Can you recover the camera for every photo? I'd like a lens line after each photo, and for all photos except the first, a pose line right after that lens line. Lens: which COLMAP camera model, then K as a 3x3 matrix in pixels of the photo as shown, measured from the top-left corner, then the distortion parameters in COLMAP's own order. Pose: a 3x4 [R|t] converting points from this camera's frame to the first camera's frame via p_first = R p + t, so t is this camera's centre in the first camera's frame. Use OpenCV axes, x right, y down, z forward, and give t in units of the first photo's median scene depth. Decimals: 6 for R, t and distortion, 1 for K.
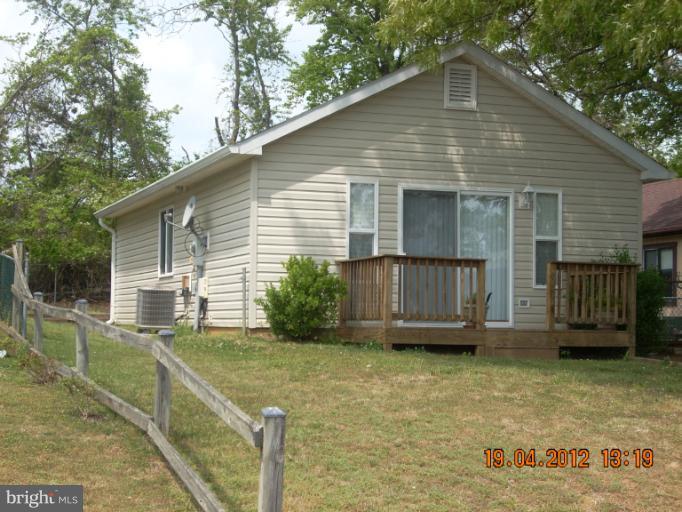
lens RADIAL K [[1249.3, 0, 341.0], [0, 1249.3, 256.0], [0, 0, 1]] dist [0.012325, -0.064102]
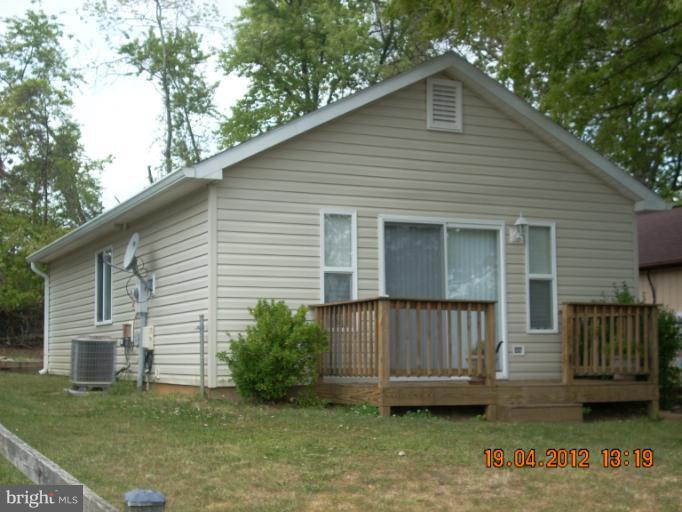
lens RADIAL K [[1059.2, 0, 342.0], [0, 1059.2, 268.4], [0, 0, 1]] dist [-0.016574, -0.103800]
pose [[0.996059, -0.009941, 0.088129, -0.039370], [0.012432, 0.999537, -0.027762, -0.000749], [-0.087812, 0.028748, 0.995722, 0.245385]]
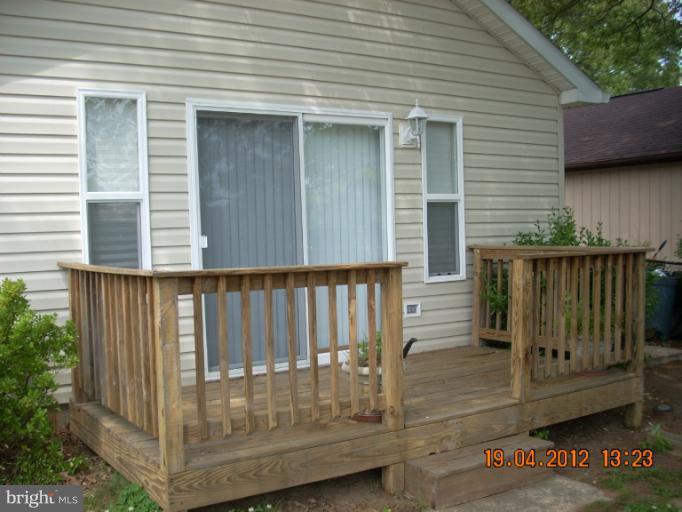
lens RADIAL K [[760.1, 0, 340.1], [0, 760.1, 280.4], [0, 0, 1]] dist [-0.102380, -0.003929]
pose [[0.972049, -0.051820, 0.228987, 0.029583], [0.024569, 0.992435, 0.120291, -0.018307], [-0.233488, -0.111303, 0.965968, 0.613098]]
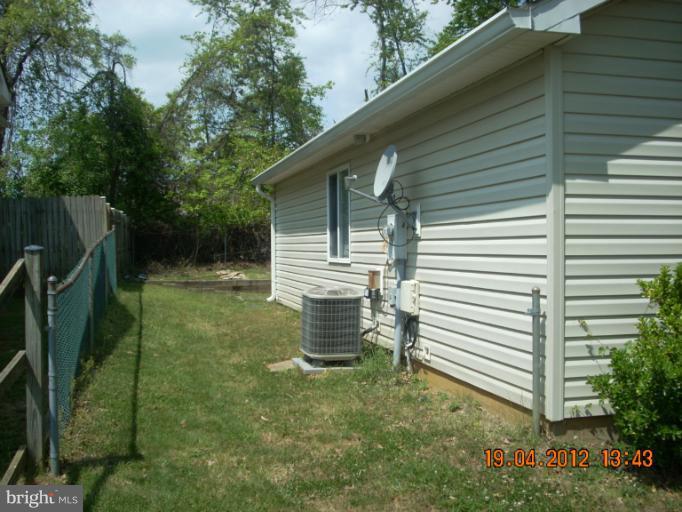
lens RADIAL K [[801.3, 0, 340.7], [0, 801.3, 265.1], [0, 0, 1]] dist [-0.113928, -0.005507]
pose [[0.994051, -0.013517, -0.108073, -0.099753], [0.021480, 0.997111, 0.072861, -0.018690], [0.106776, -0.074749, 0.991469, 0.602416]]
